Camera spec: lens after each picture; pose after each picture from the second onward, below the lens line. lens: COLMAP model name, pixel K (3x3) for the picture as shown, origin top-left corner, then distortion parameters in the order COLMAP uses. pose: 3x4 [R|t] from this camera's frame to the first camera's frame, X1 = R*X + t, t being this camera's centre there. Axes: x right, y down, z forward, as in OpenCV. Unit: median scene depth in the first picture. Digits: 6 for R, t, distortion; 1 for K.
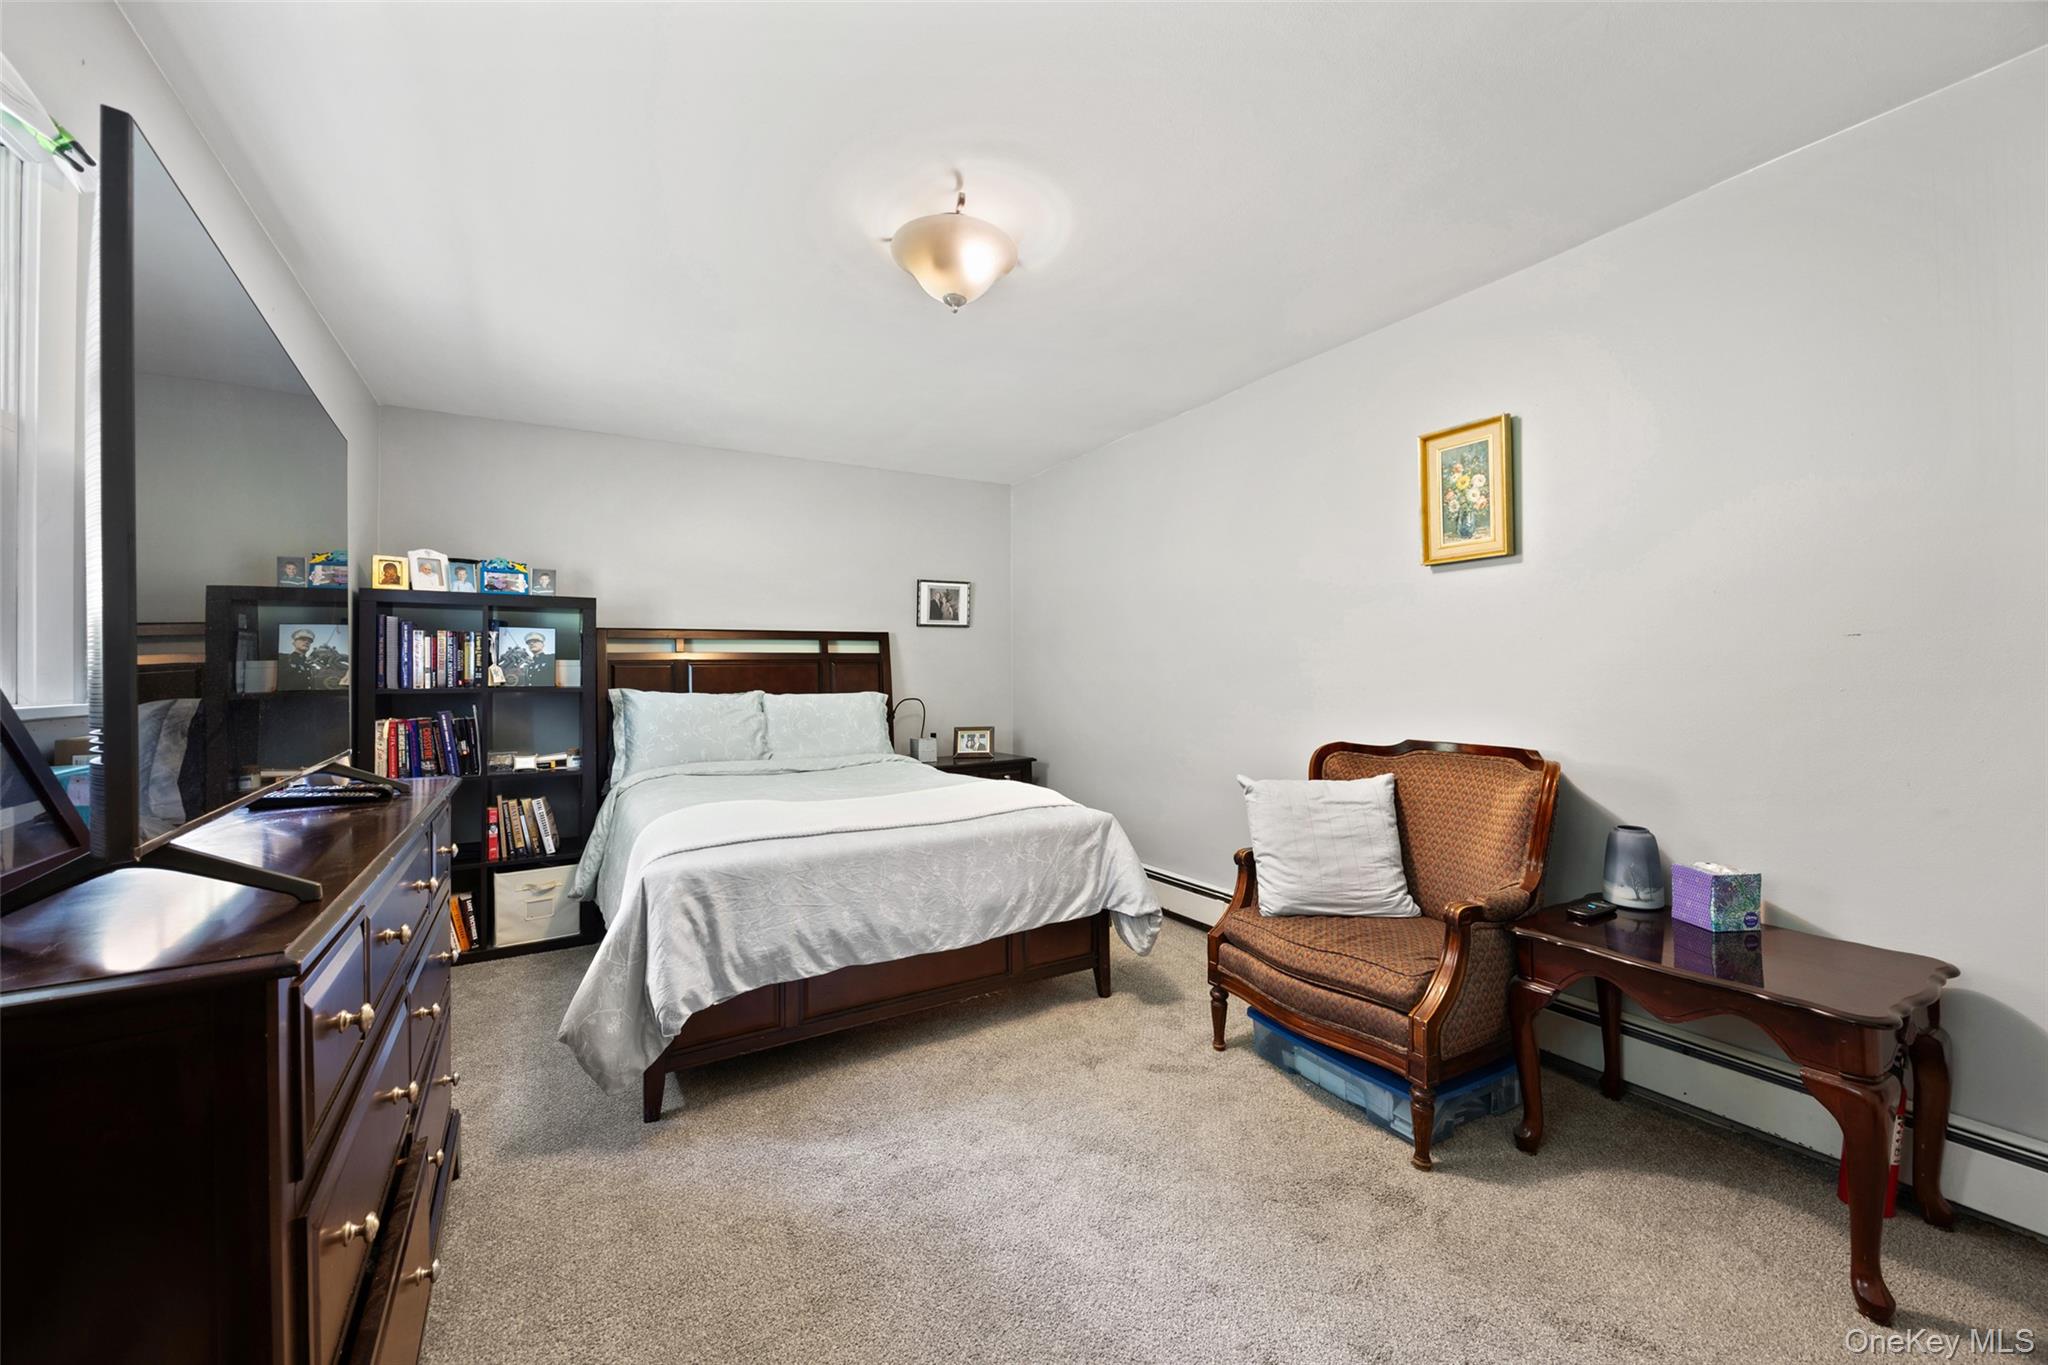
lens RADIAL K [[795.6, 0, 1043.2], [0, 795.6, 681.3], [0, 0, 1]] dist [-0.001280, -0.000064]
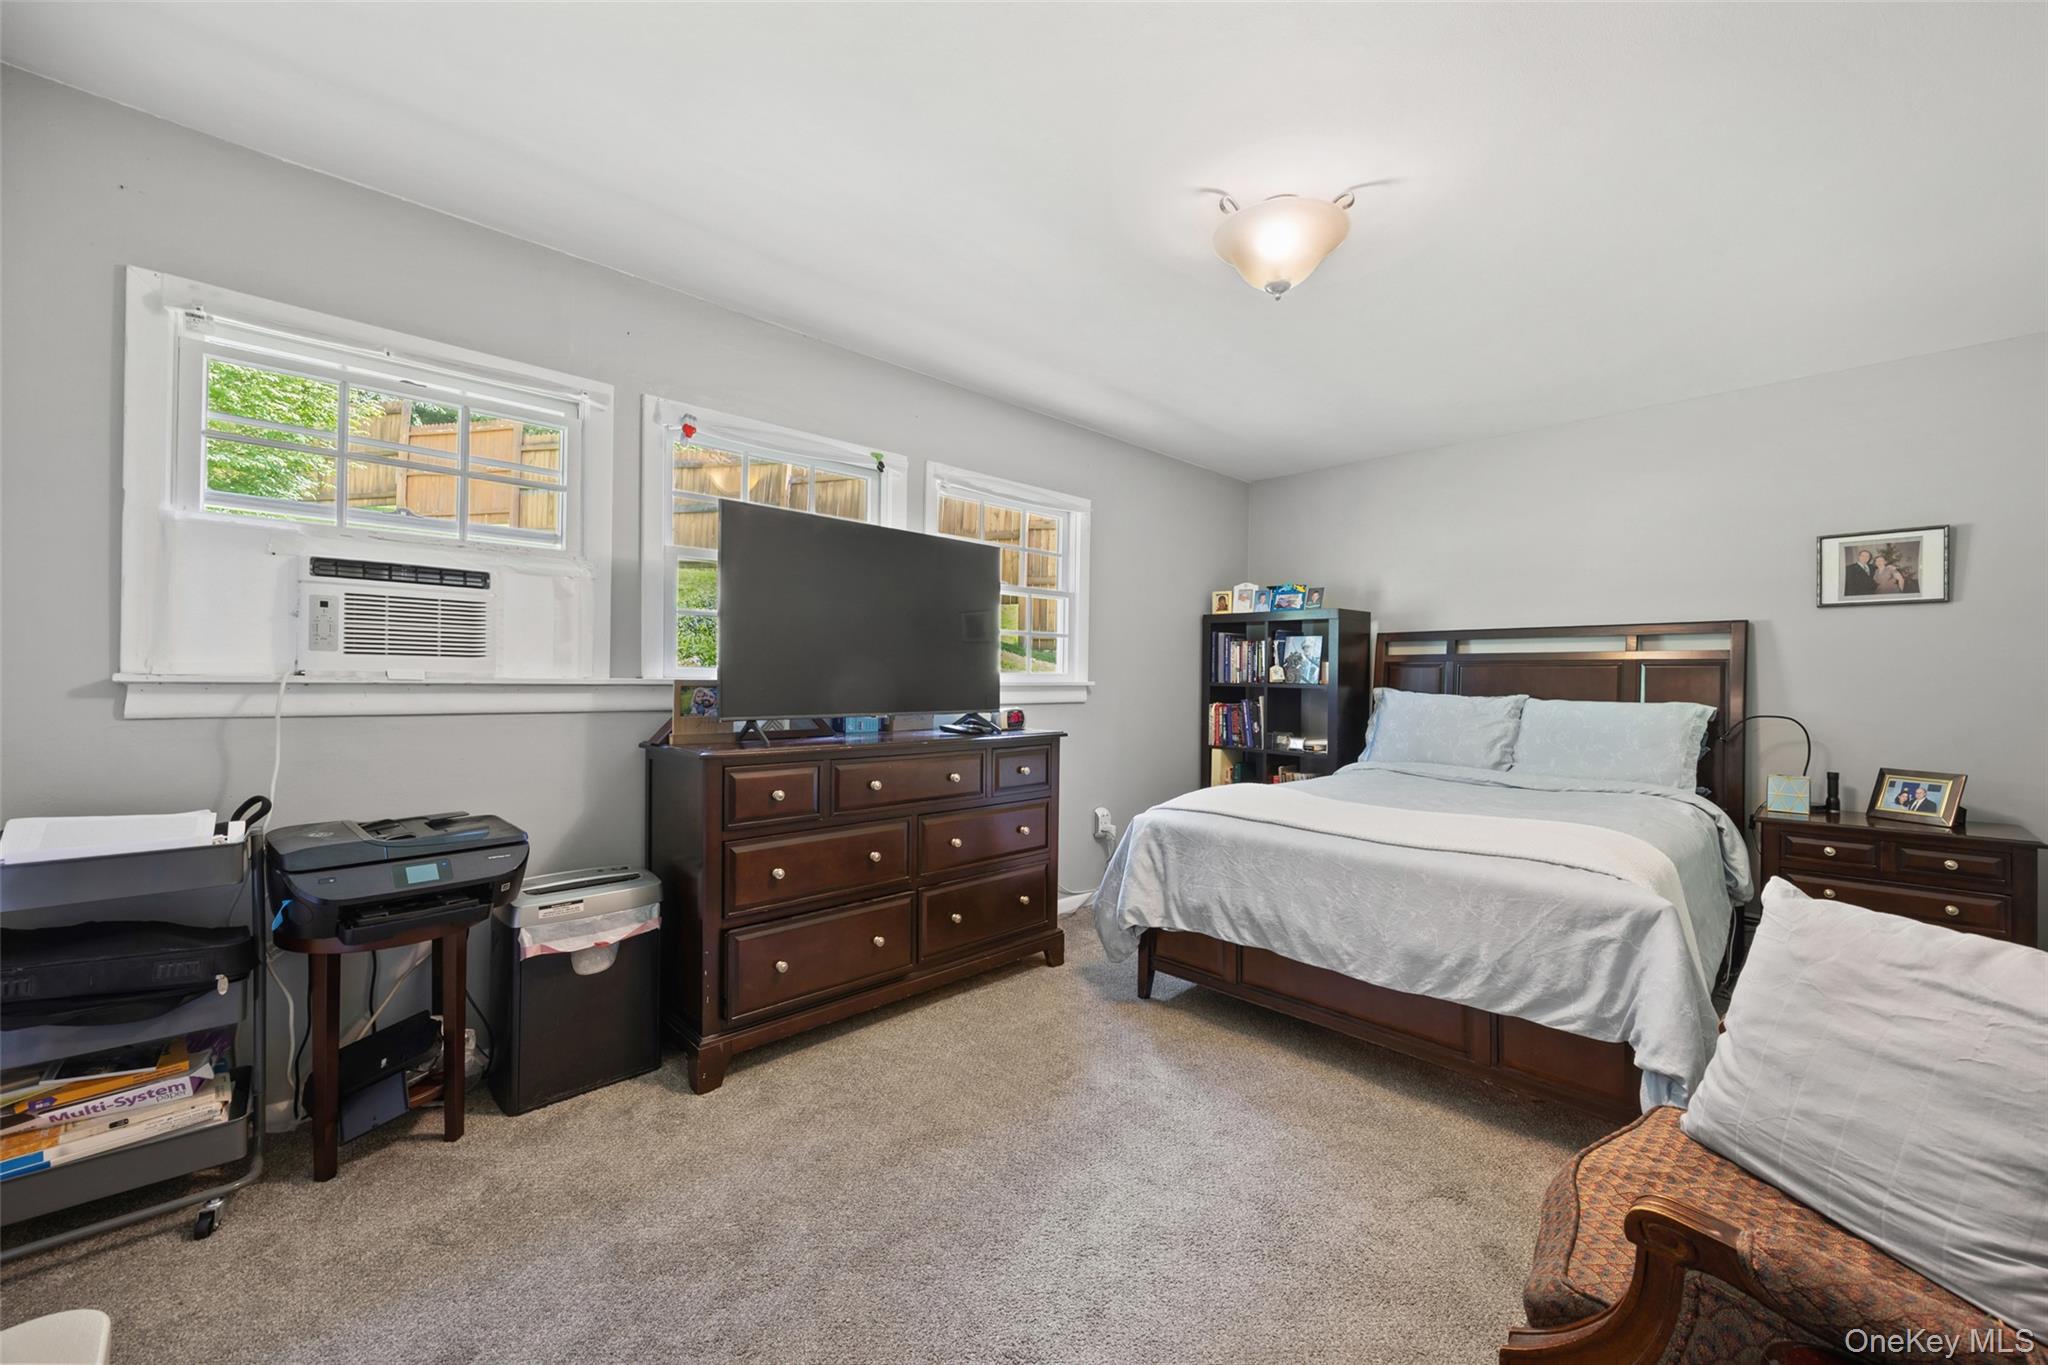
lens RADIAL K [[799.5, 0, 1028.1], [0, 799.5, 697.5], [0, 0, 1]] dist [0.000268, 0.000073]
pose [[0.216016, 0.038432, -0.975633, 0.528148], [-0.020686, 0.999181, 0.034780, -0.006825], [0.976171, 0.012669, 0.216635, 0.333391]]
